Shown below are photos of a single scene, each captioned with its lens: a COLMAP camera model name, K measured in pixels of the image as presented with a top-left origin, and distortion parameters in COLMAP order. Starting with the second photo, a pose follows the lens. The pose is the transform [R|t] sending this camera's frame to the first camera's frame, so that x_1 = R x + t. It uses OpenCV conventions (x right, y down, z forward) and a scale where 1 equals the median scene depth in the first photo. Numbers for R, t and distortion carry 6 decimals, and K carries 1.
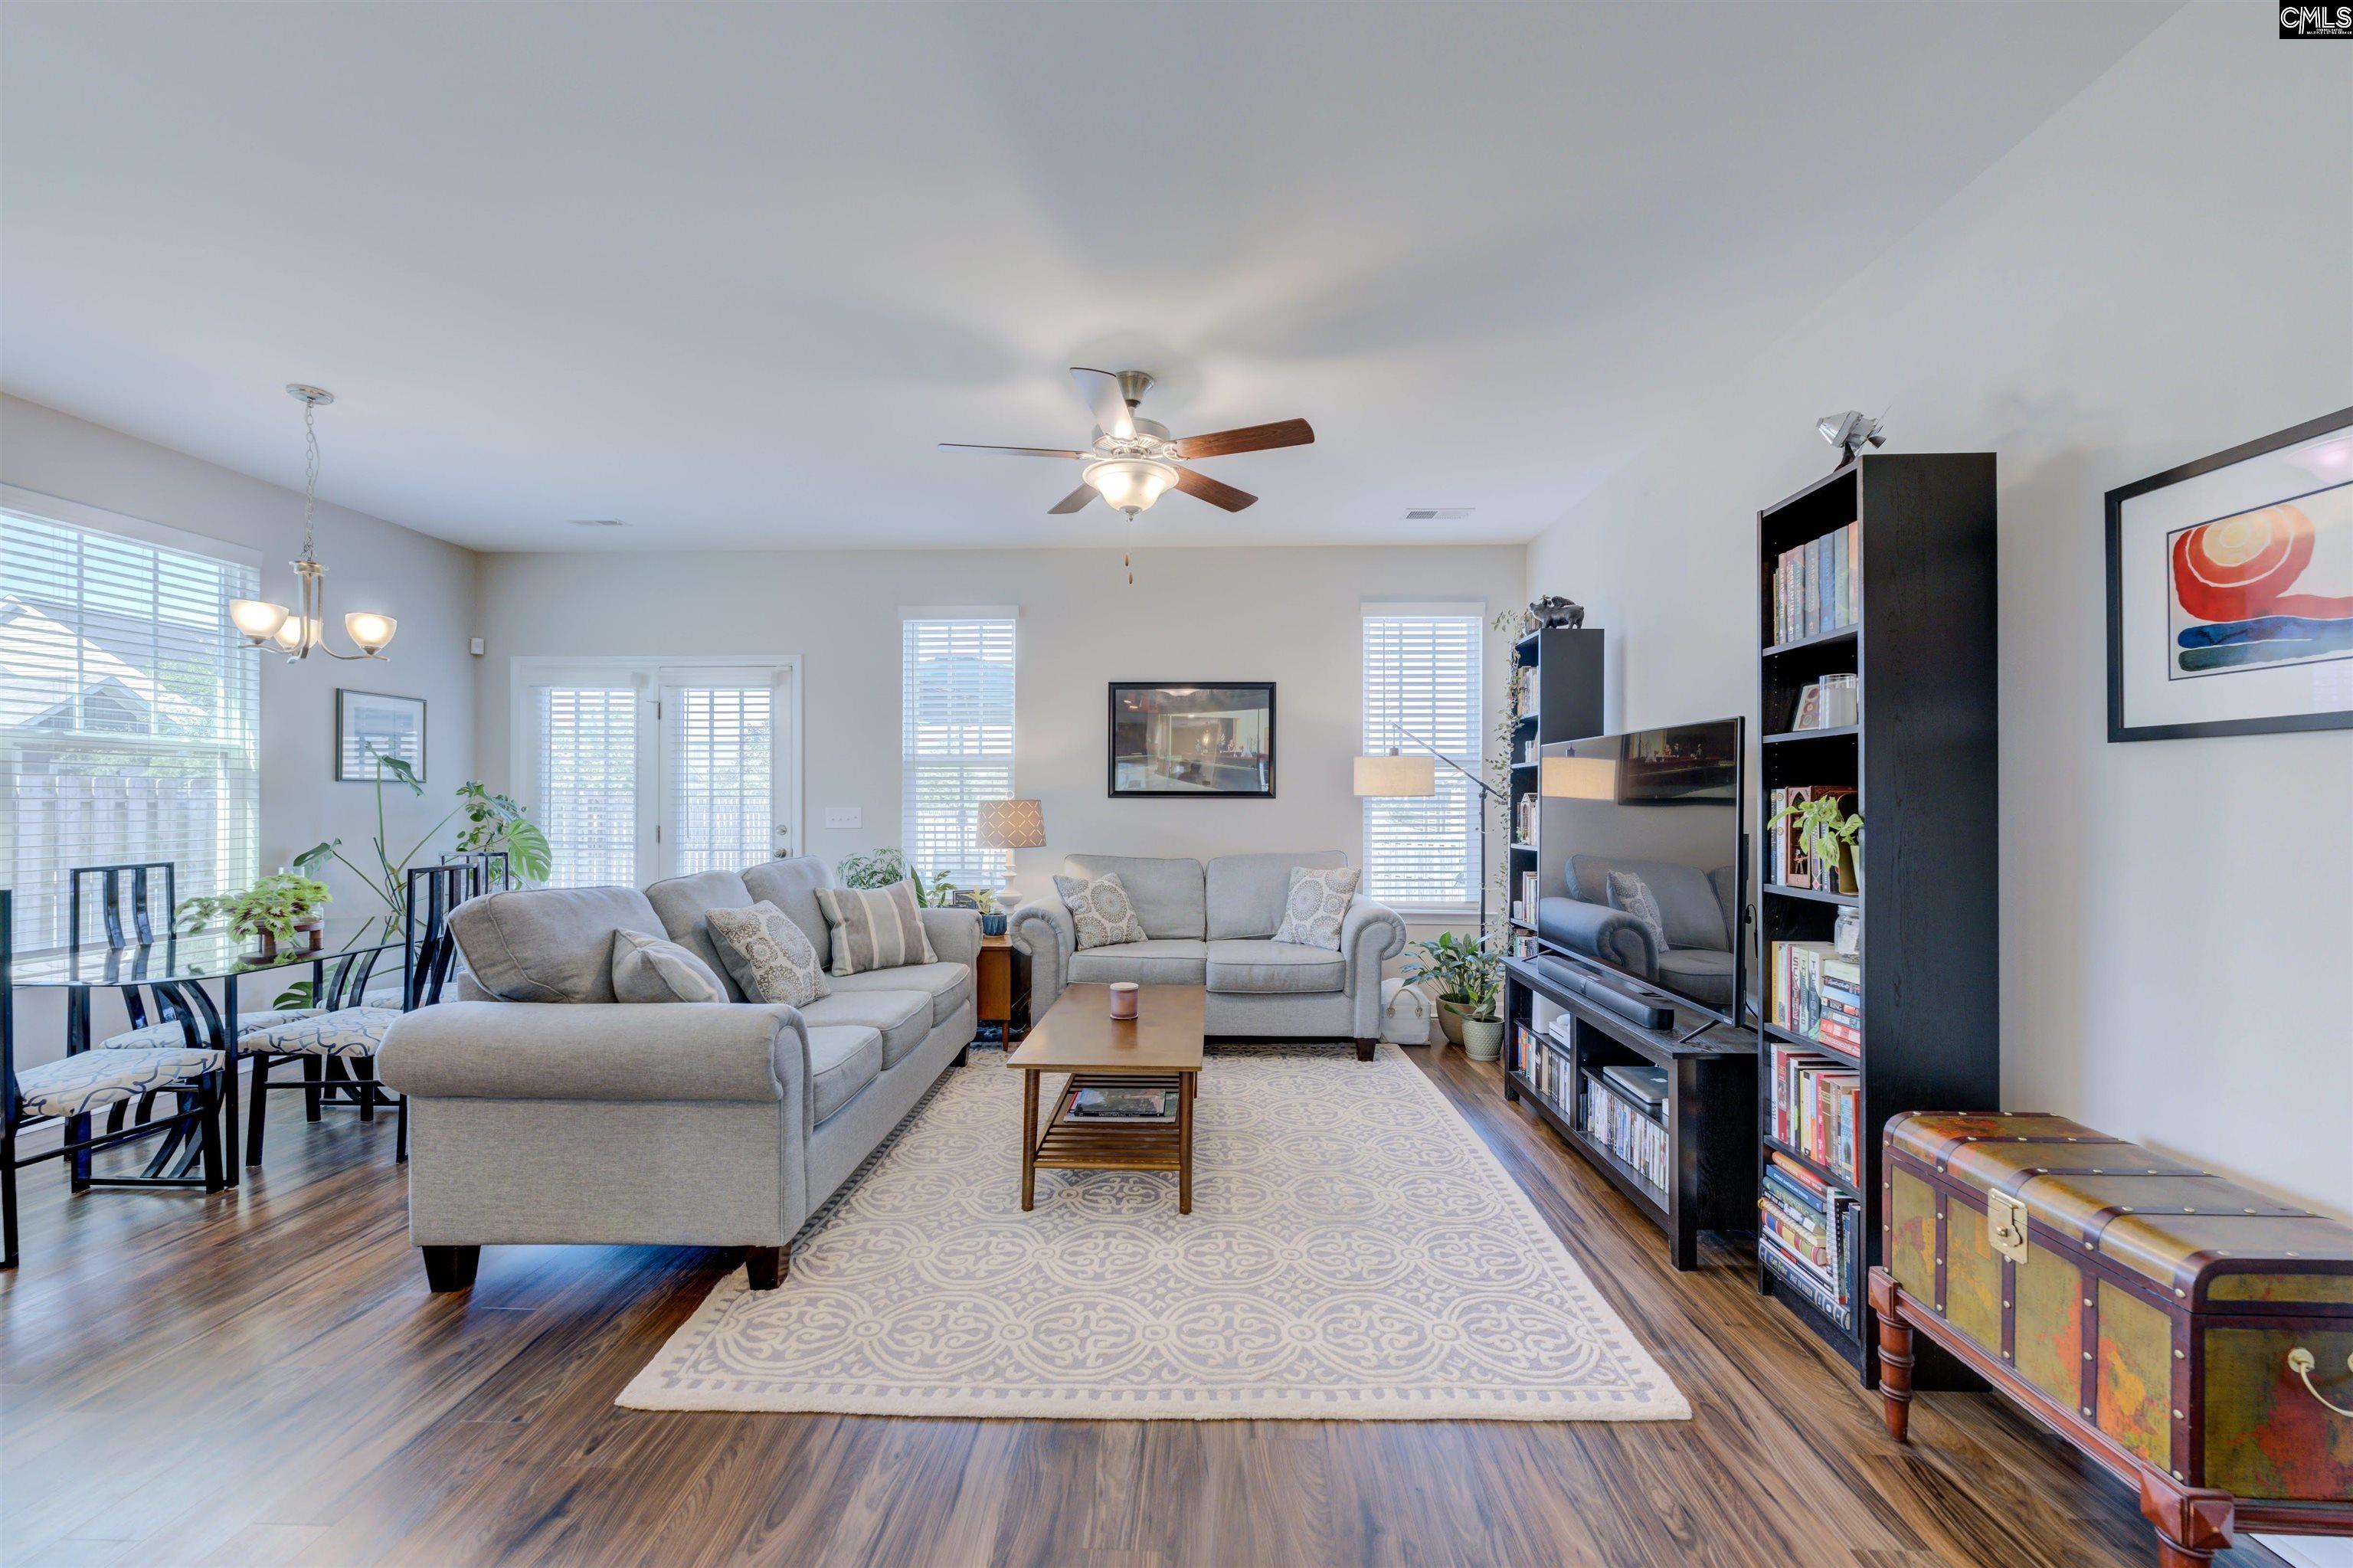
lens RADIAL K [[928.1, 0, 1184.4], [0, 928.1, 791.8], [0, 0, 1]] dist [-0.000138, -0.000315]
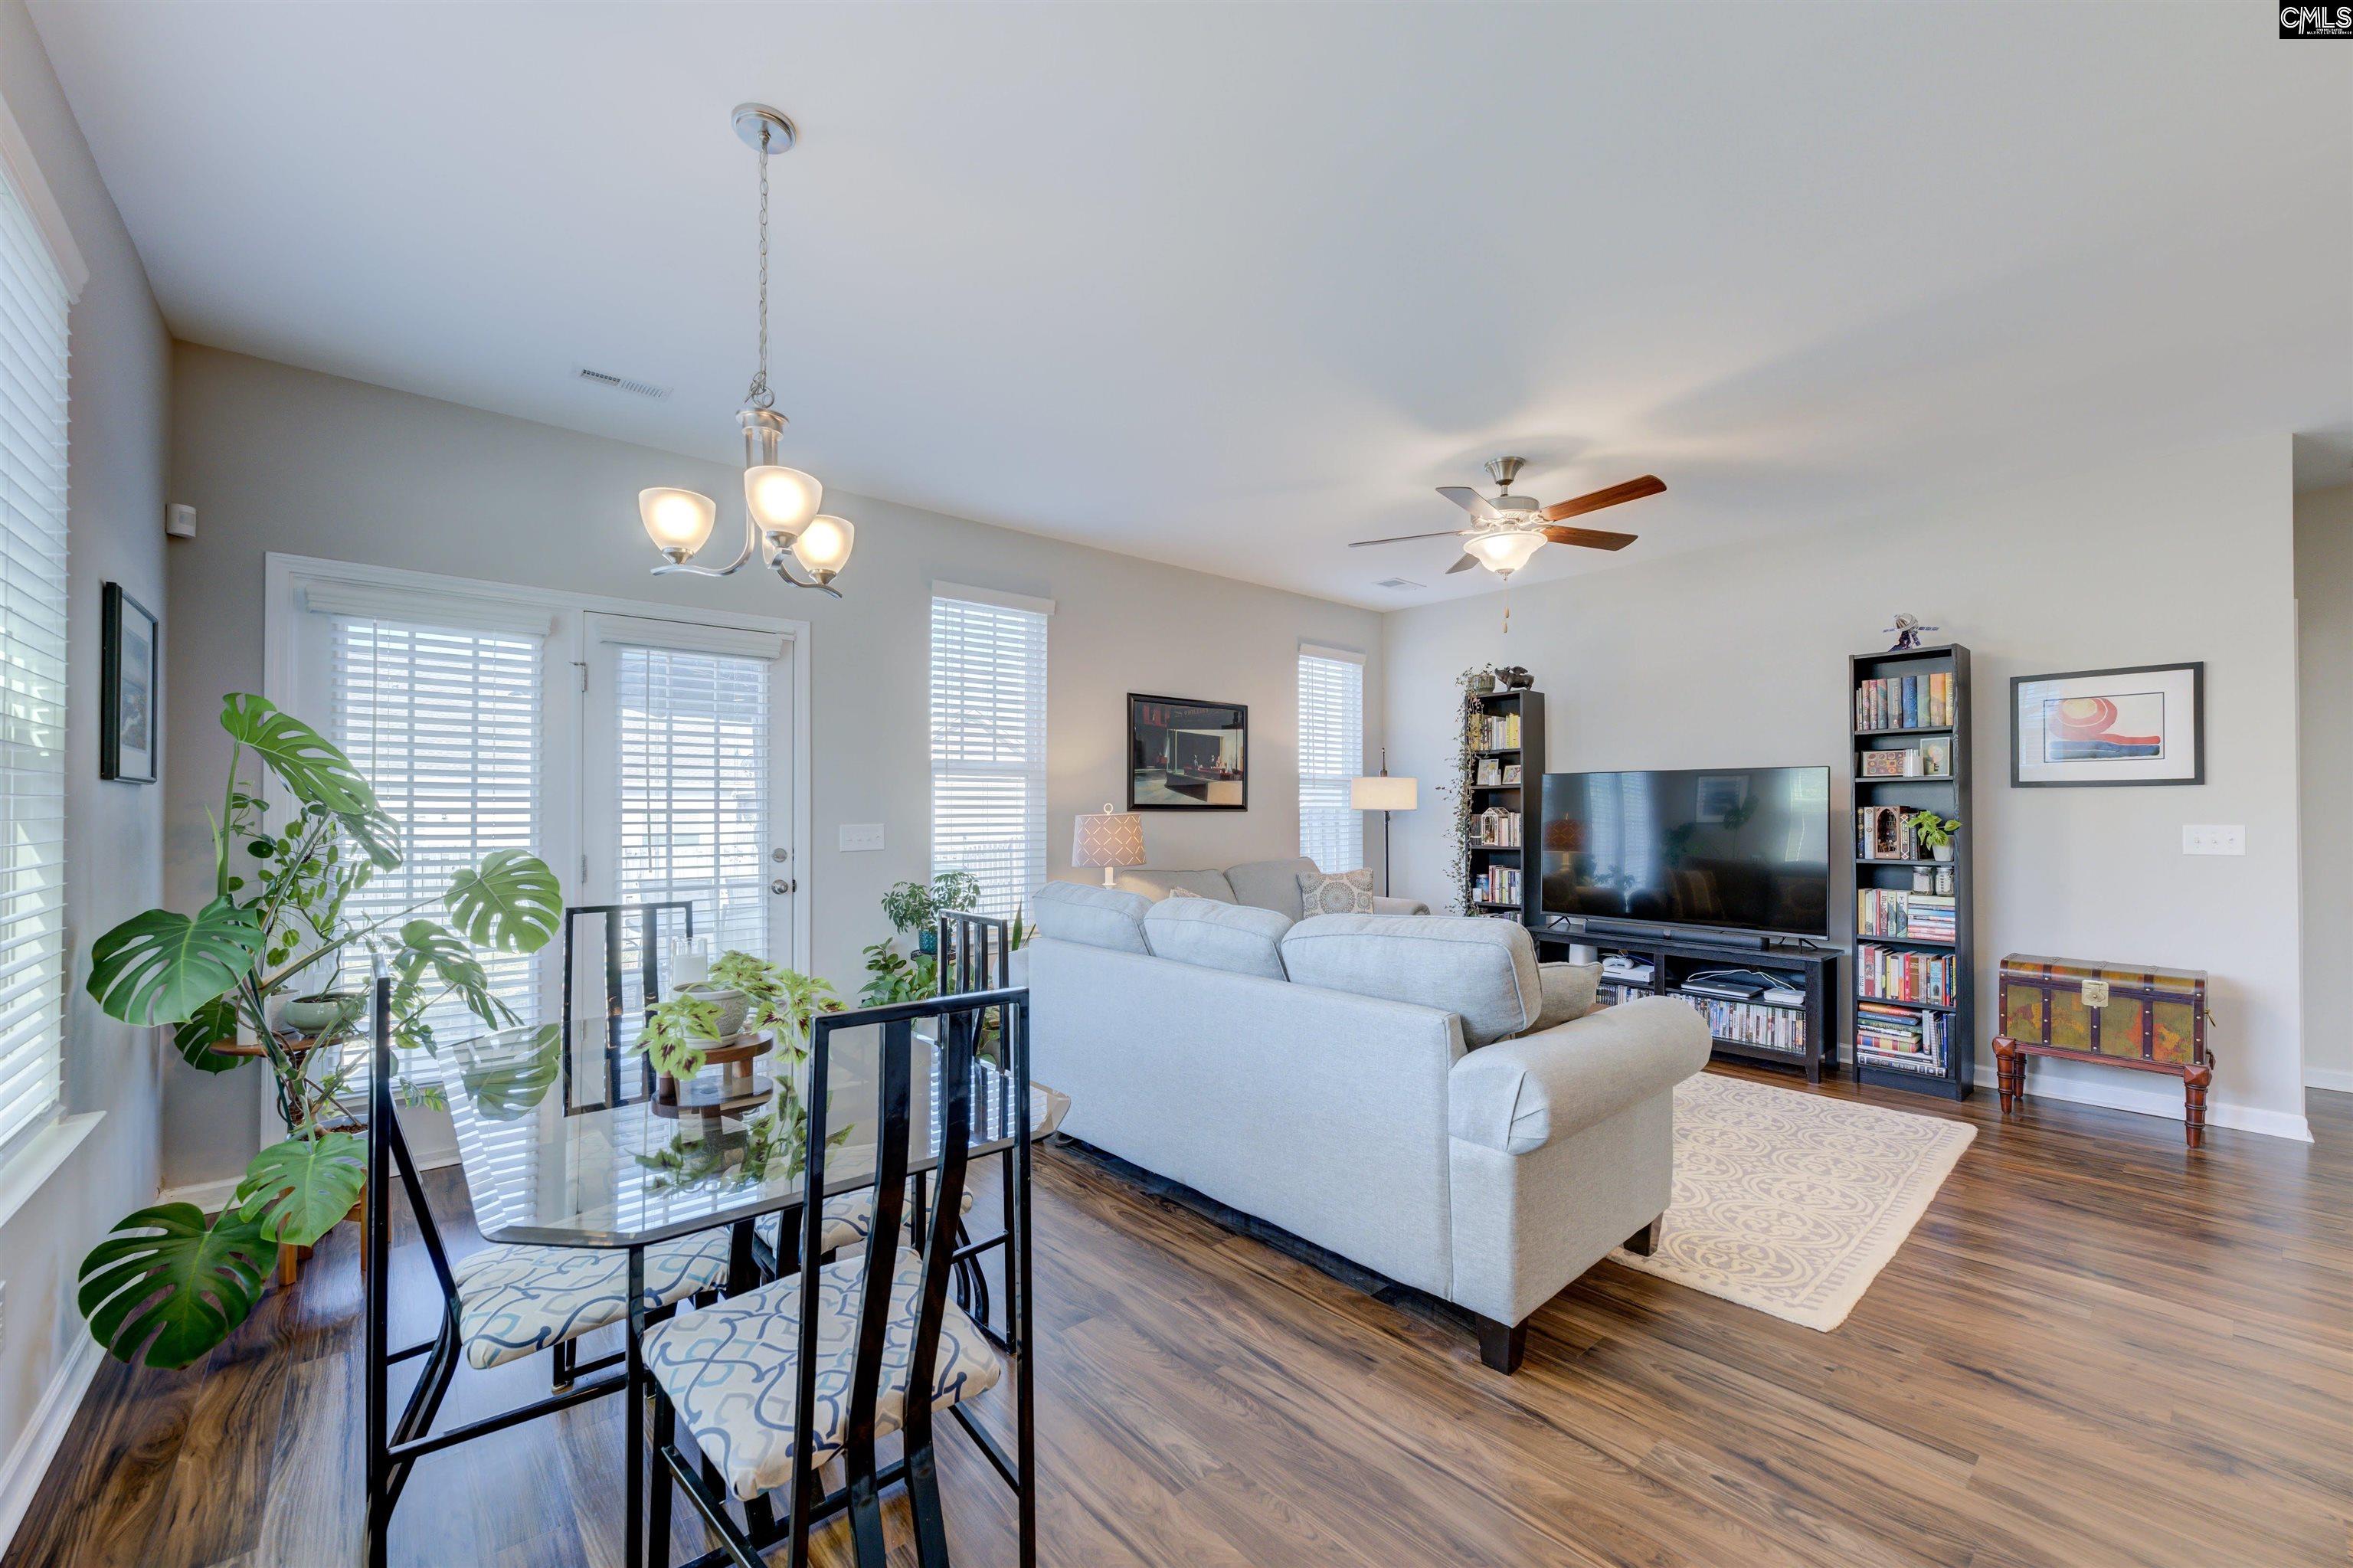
lens RADIAL K [[928.1, 0, 1184.7], [0, 928.1, 799.9], [0, 0, 1]] dist [-0.000138, -0.000315]
pose [[0.736335, 0.008282, 0.676566, -0.707282], [-0.004912, 0.999964, -0.006895, 0.000737], [-0.676599, 0.001754, 0.736349, 0.241985]]
